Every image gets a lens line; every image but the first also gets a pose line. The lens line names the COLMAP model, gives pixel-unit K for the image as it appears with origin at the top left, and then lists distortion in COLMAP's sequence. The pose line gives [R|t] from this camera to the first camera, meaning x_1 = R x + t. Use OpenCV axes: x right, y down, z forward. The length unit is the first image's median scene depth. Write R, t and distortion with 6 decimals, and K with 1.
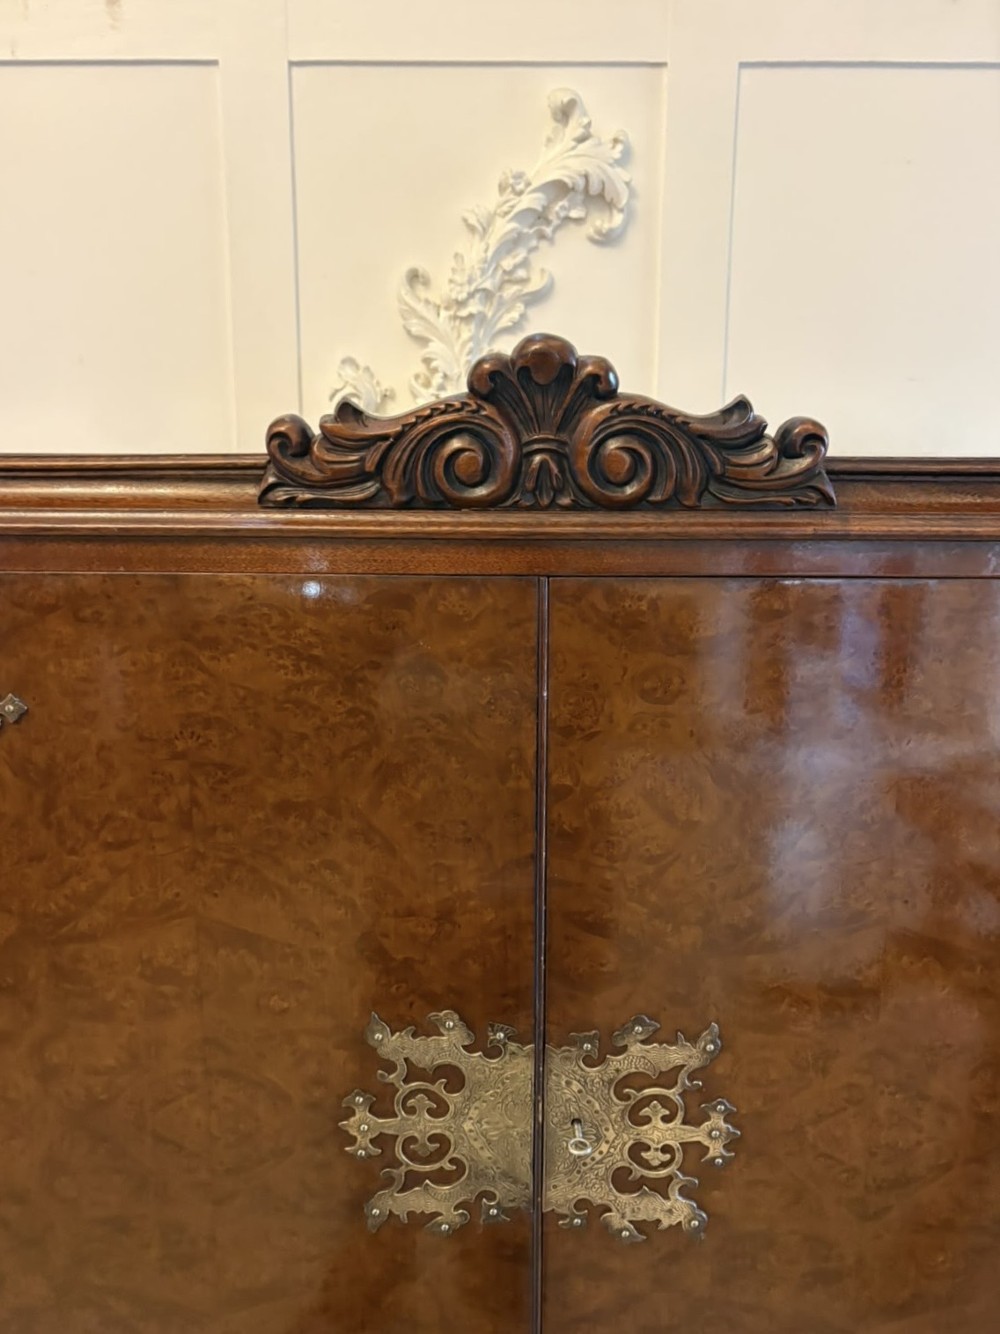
lens RADIAL K [[1094.1, 0, 500.0], [0, 1094.1, 667.0], [0, 0, 1]] dist [0.001428, -0.000050]
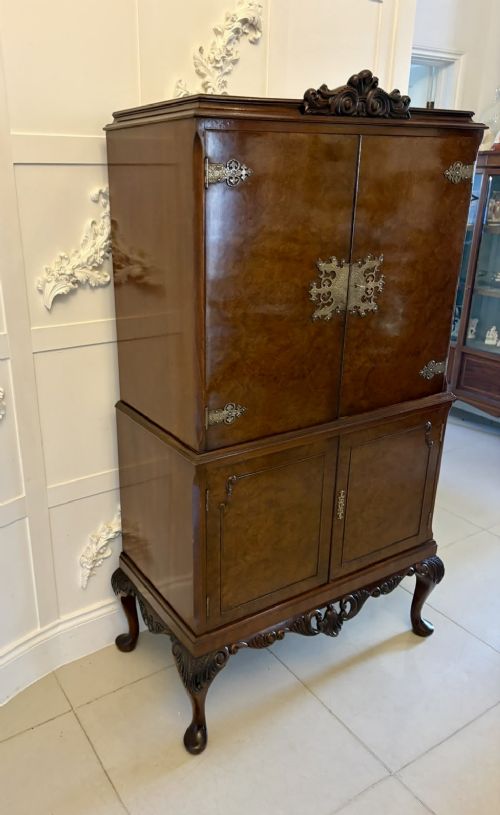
lens RADIAL K [[626.6, 0, 195.2], [0, 626.6, 405.9], [0, 0, 1]] dist [0.012083, 0.005018]
pose [[0.844952, -0.193147, 0.498749, -1.661276], [0.114827, 0.976282, 0.183544, 0.362455], [-0.522370, -0.097816, 0.847090, -0.684212]]
